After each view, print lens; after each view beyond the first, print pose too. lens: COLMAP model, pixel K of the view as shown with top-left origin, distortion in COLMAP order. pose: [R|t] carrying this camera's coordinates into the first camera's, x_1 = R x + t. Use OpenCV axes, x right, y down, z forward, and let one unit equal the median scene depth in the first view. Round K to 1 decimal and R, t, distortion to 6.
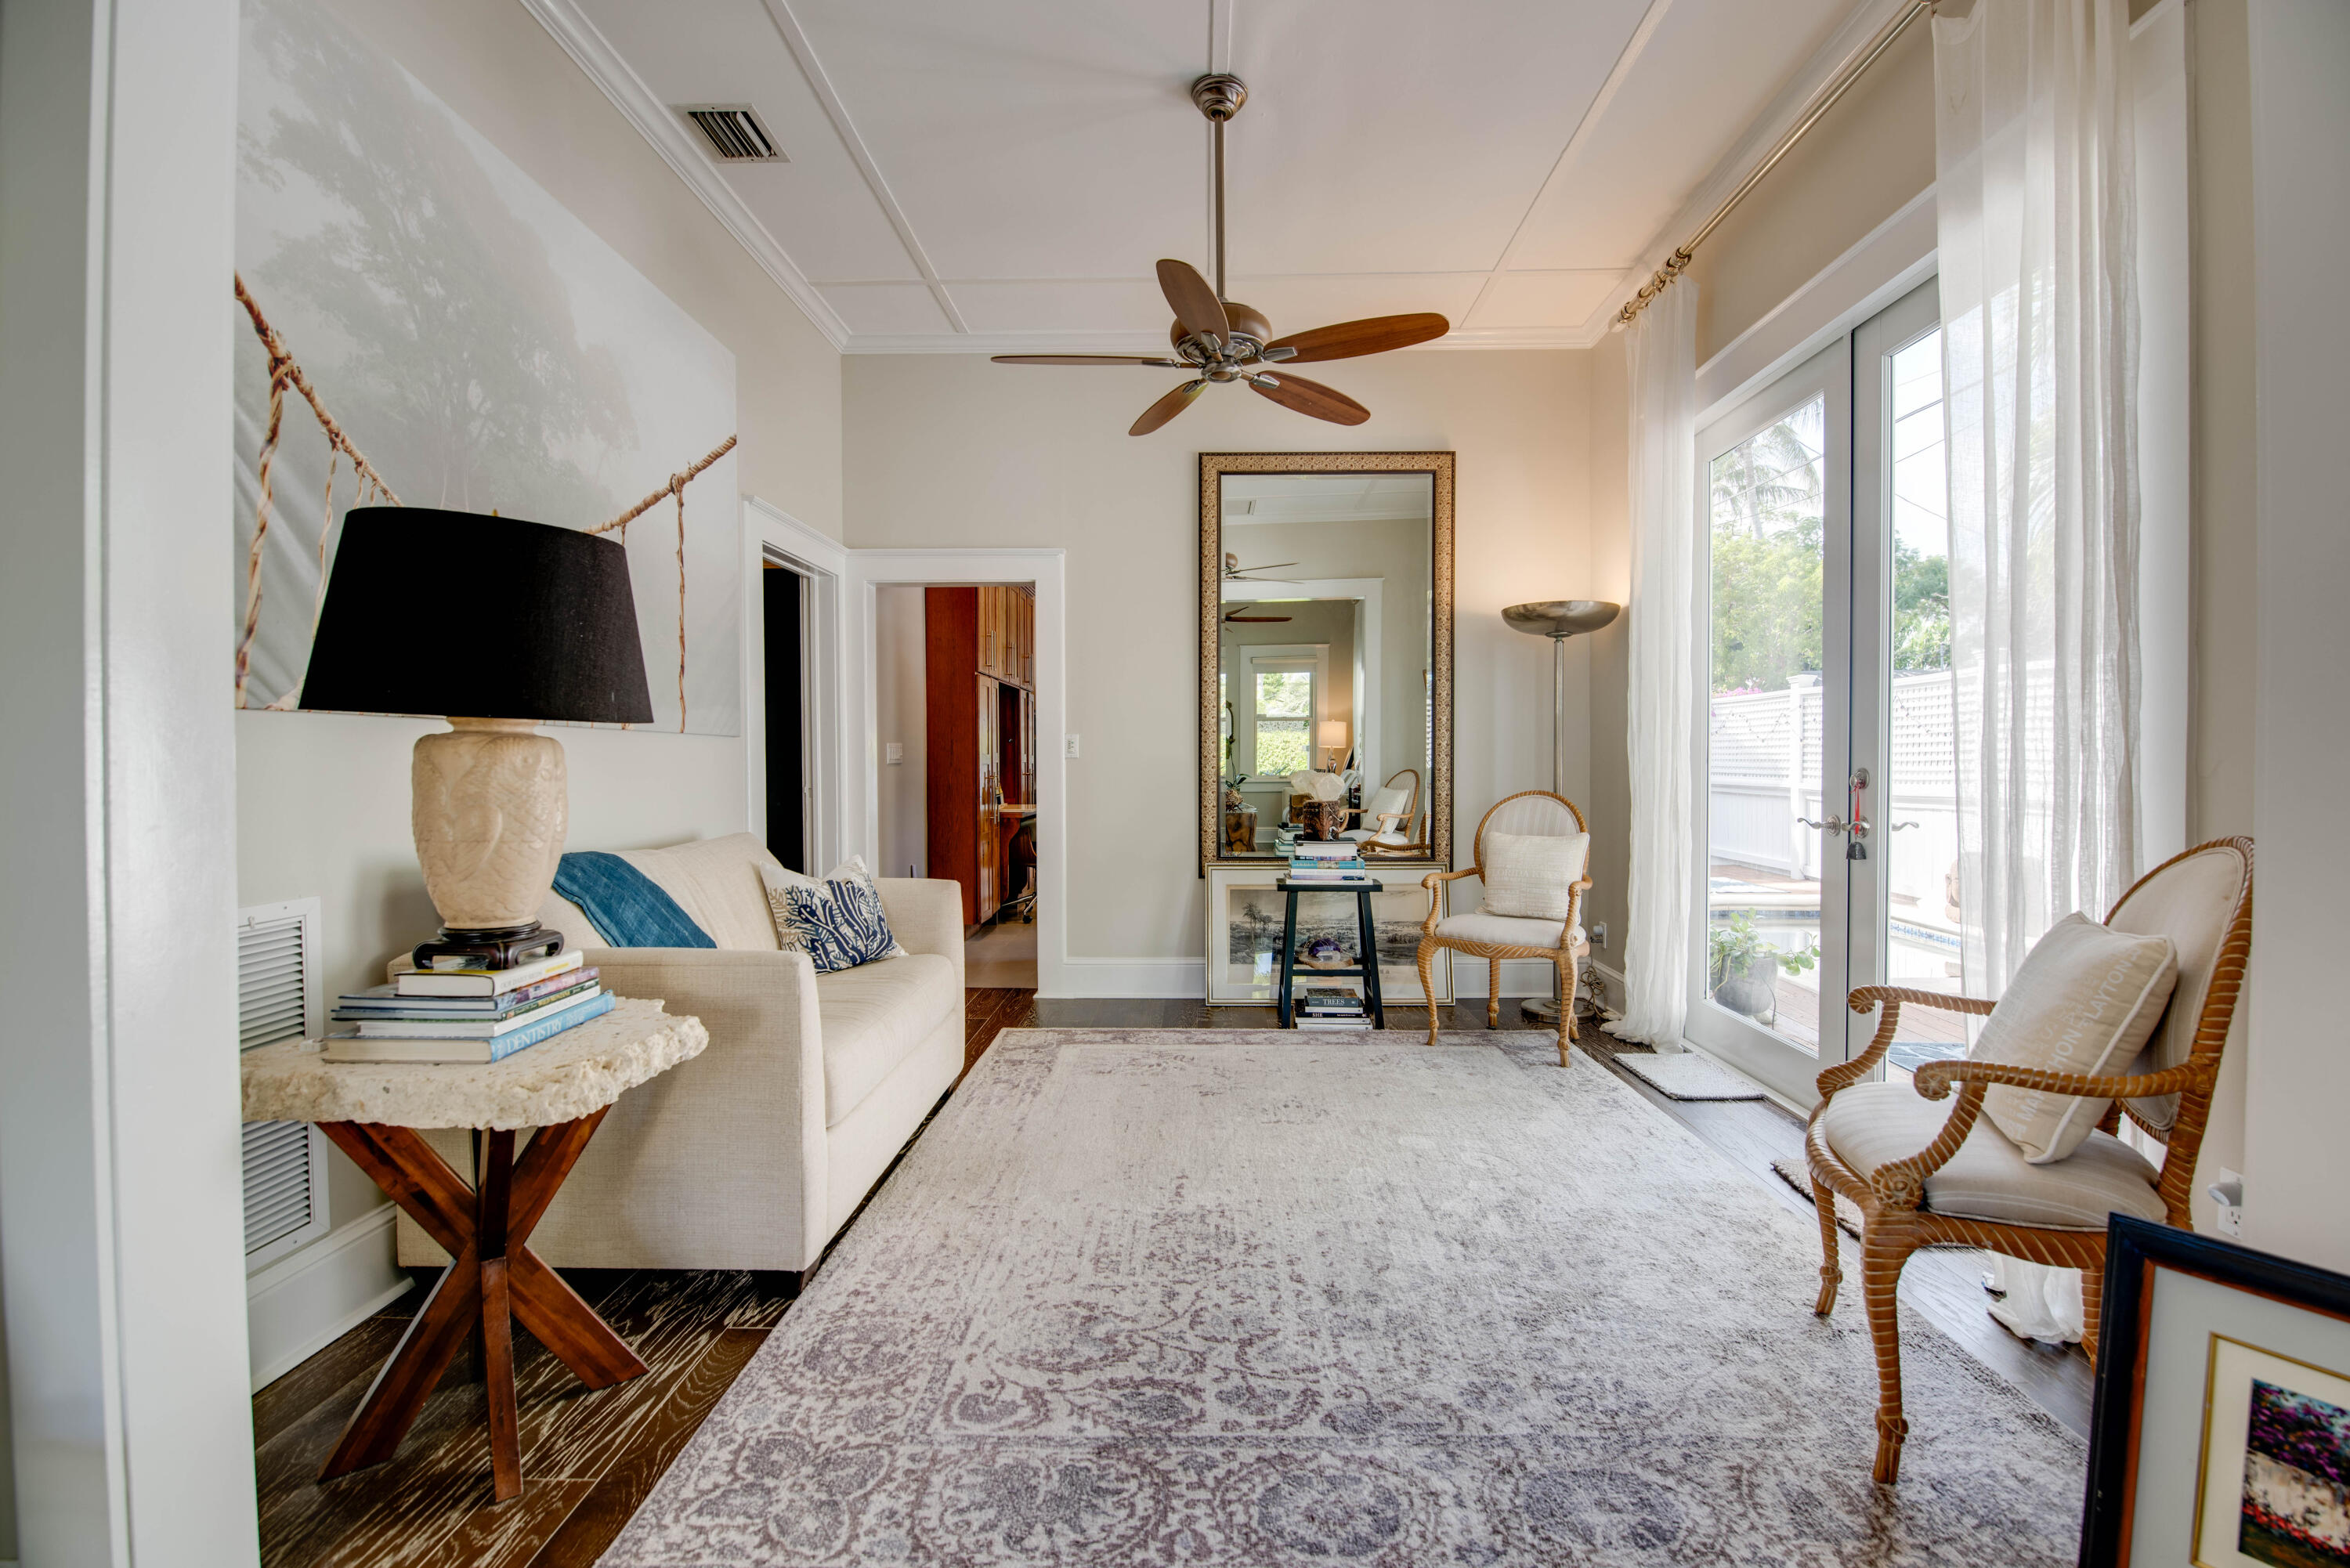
lens RADIAL K [[1024.9, 0, 1254.0], [0, 1024.9, 774.6], [0, 0, 1]] dist [0.000924, -0.018131]
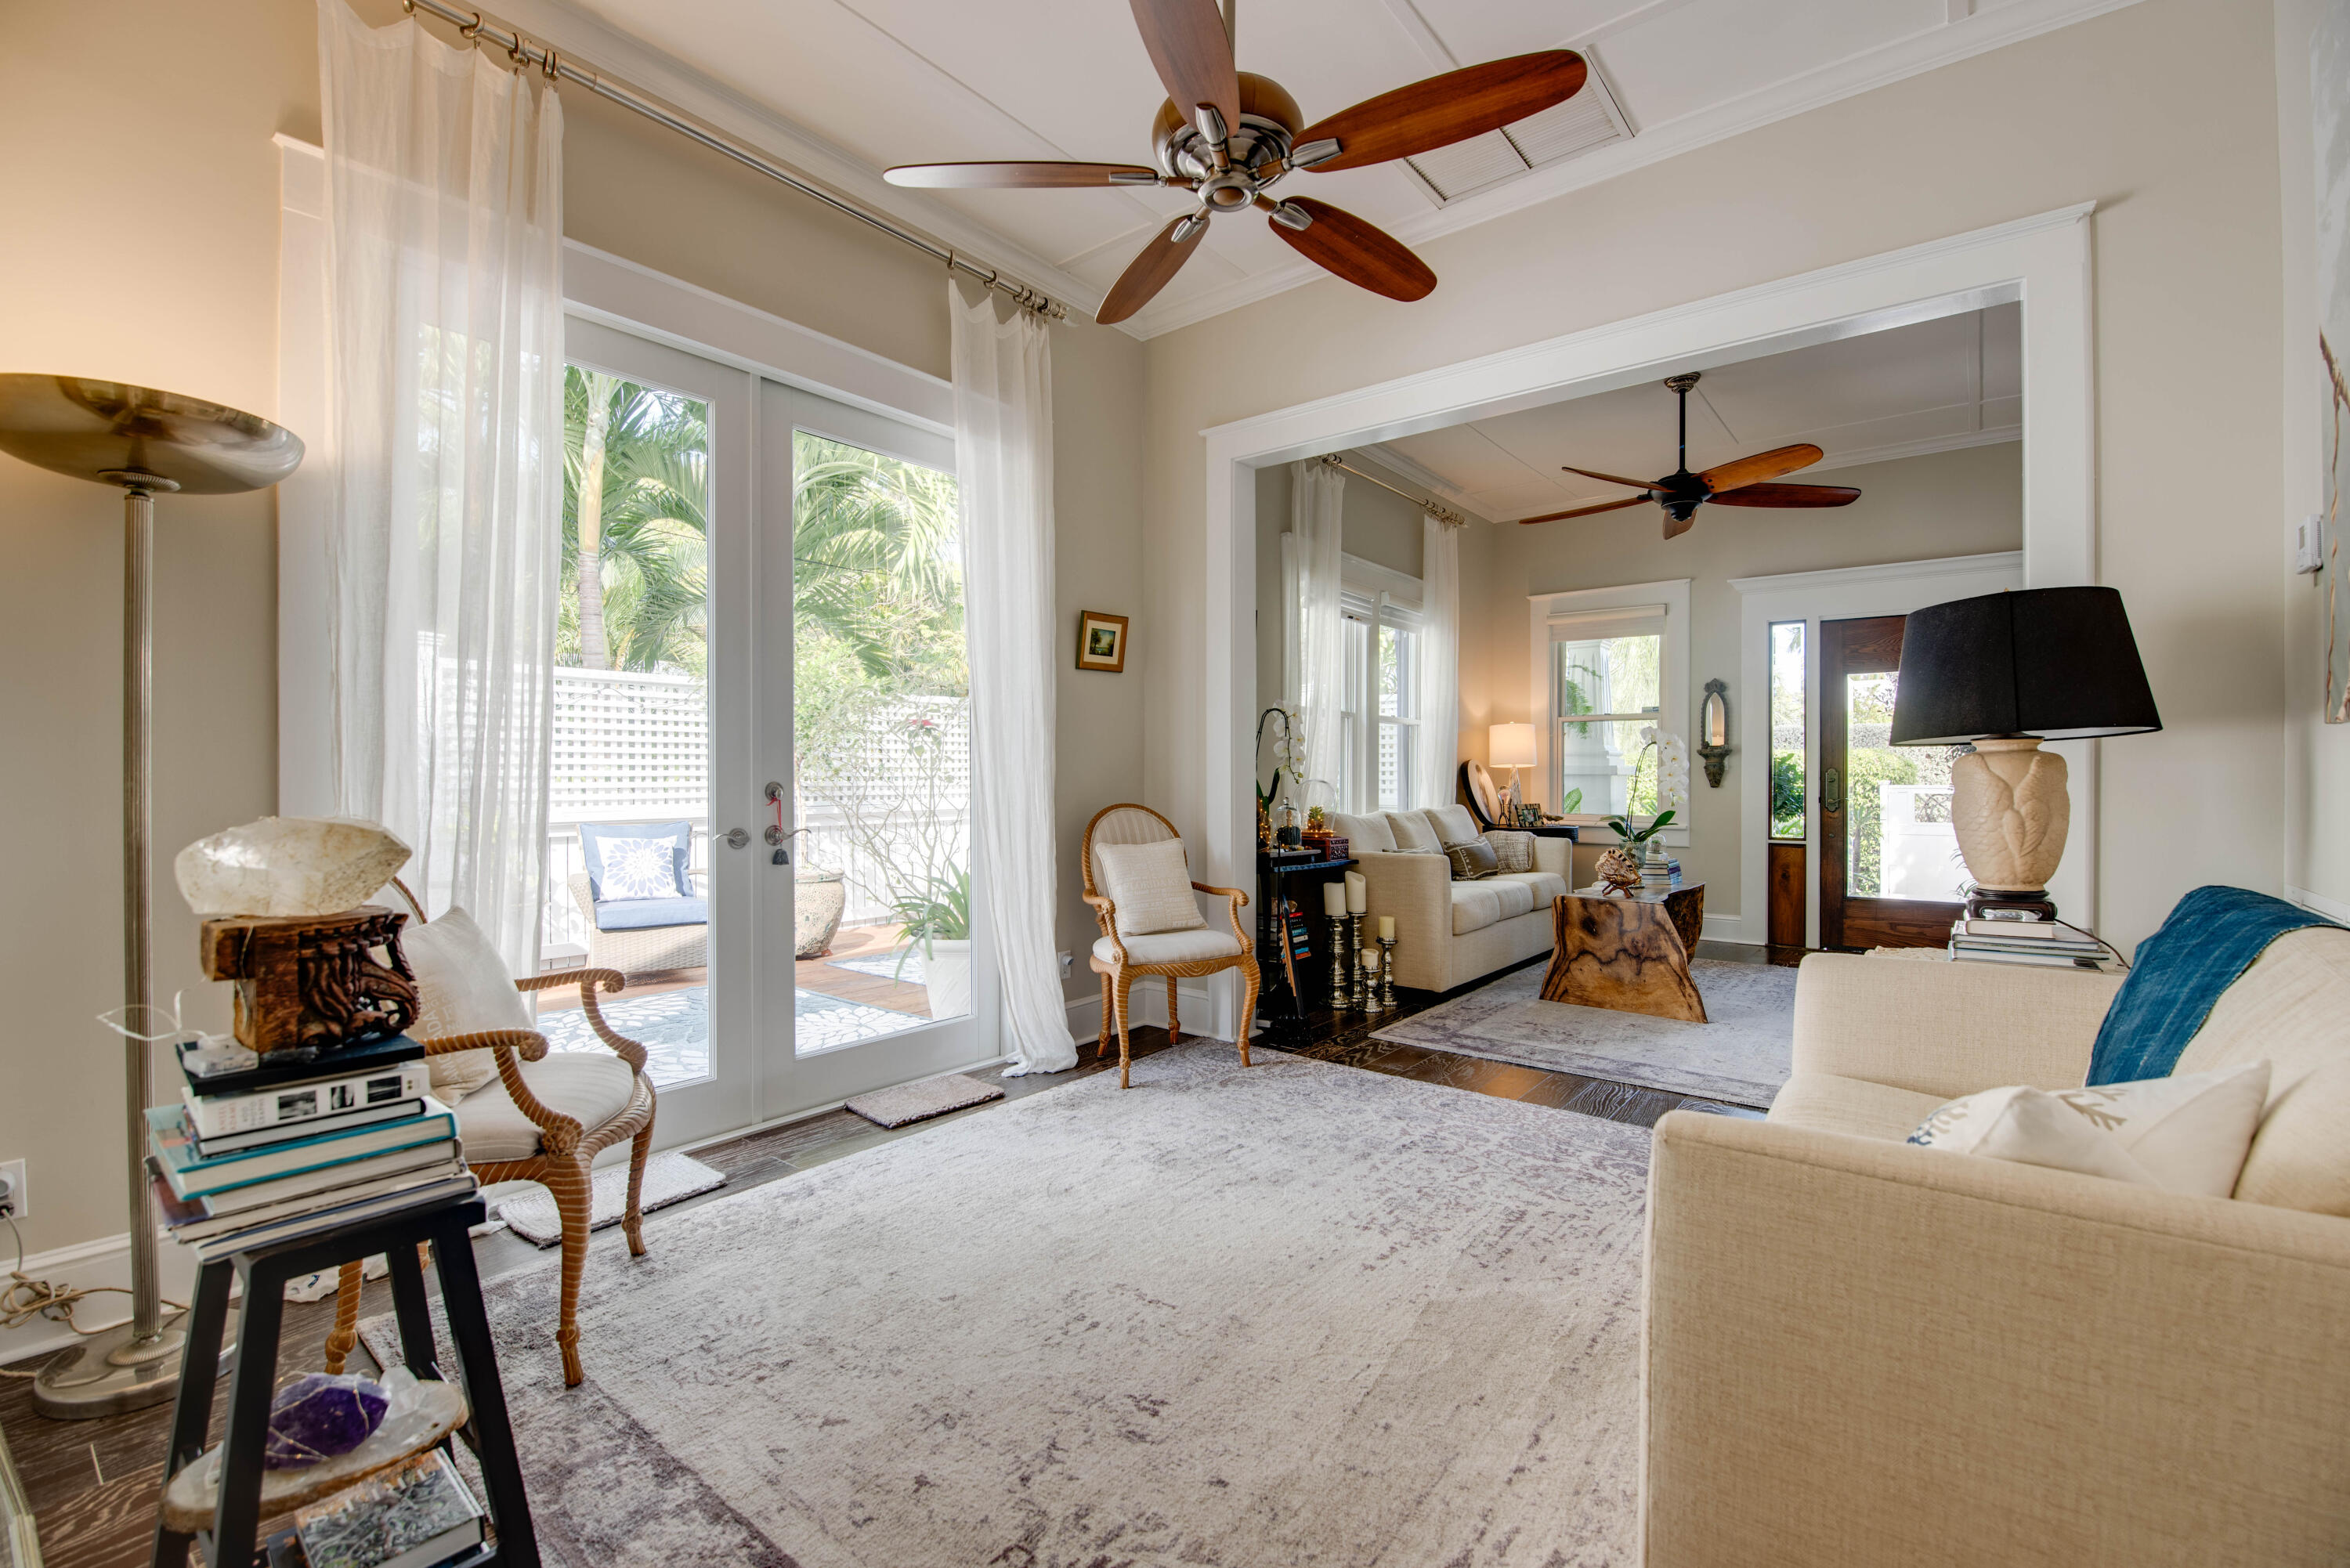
lens RADIAL K [[1010.0, 0, 1175.0], [0, 1010.0, 784.0], [0, 0, 1]] dist [0.001489, -0.013168]
pose [[-0.755279, -0.006463, 0.655372, -0.382152], [0.009935, 0.999724, 0.021309, -0.016442], [-0.655329, 0.022606, -0.755006, 1.342924]]
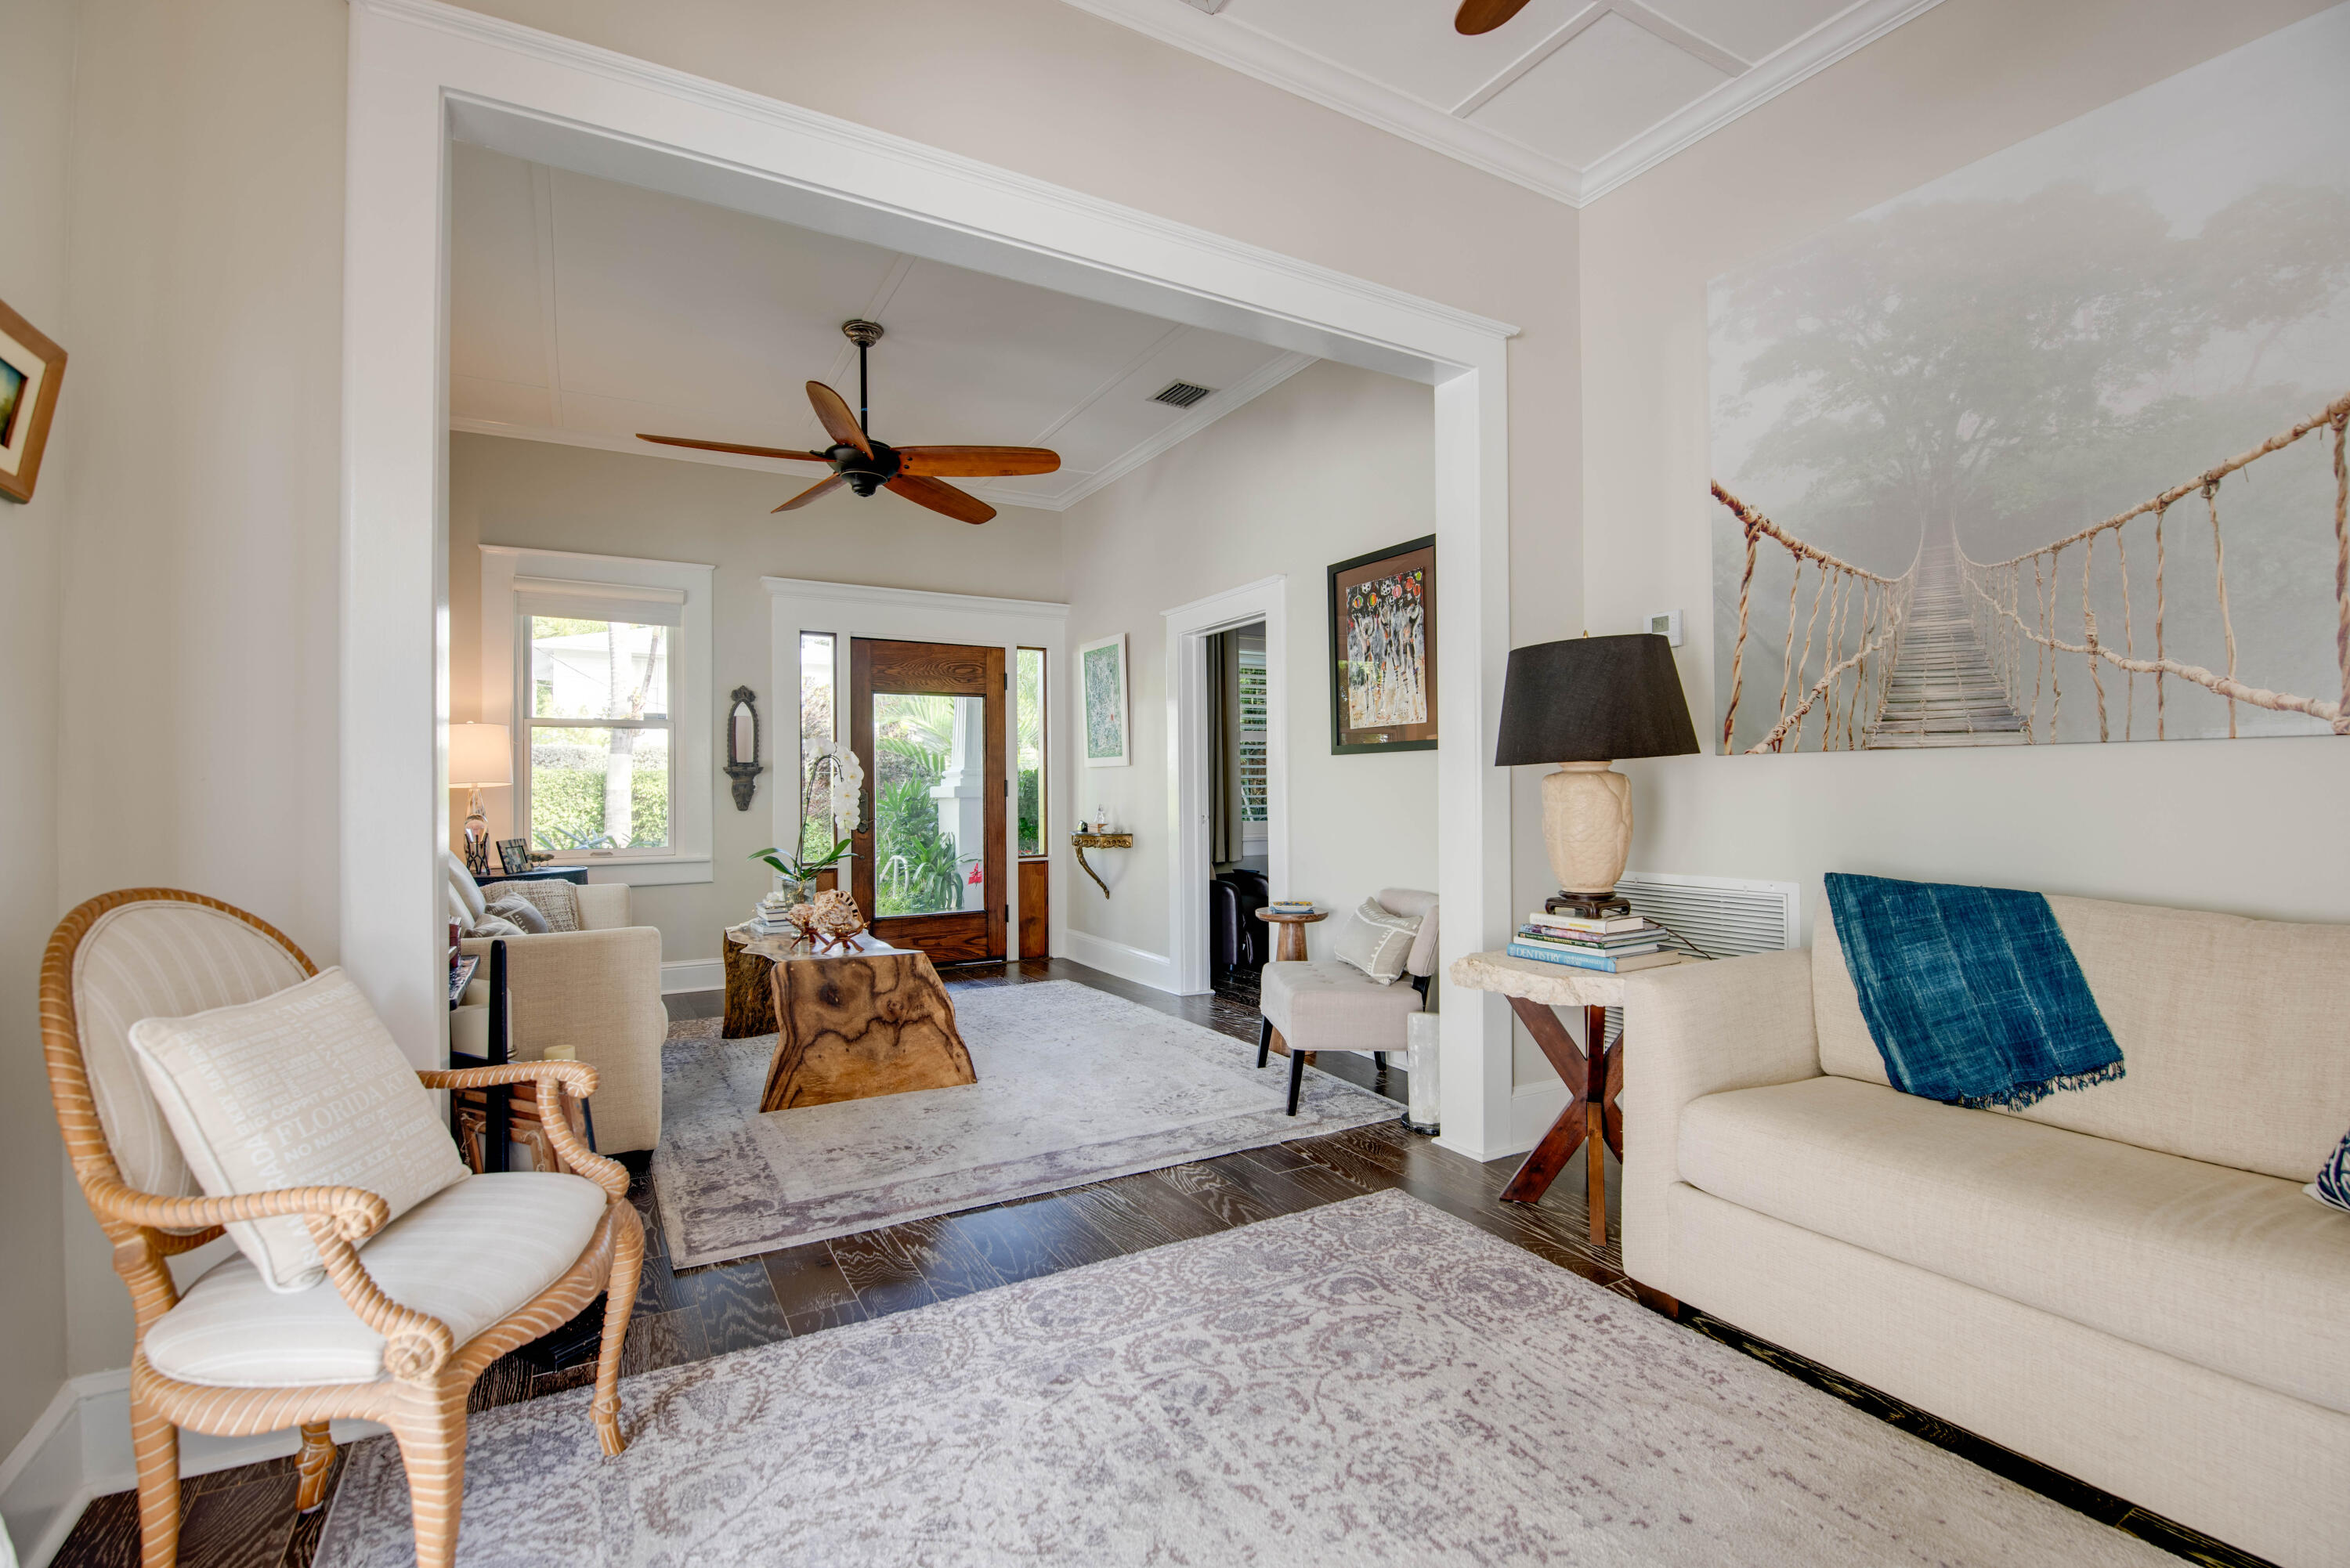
lens RADIAL K [[1010.0, 0, 1175.0], [0, 1010.0, 784.0], [0, 0, 1]] dist [0.001489, -0.013168]
pose [[-0.887140, 0.000702, -0.461499, 0.267370], [-0.001879, 0.999985, 0.005133, -0.012961], [0.461496, 0.005421, -0.887126, 1.022317]]
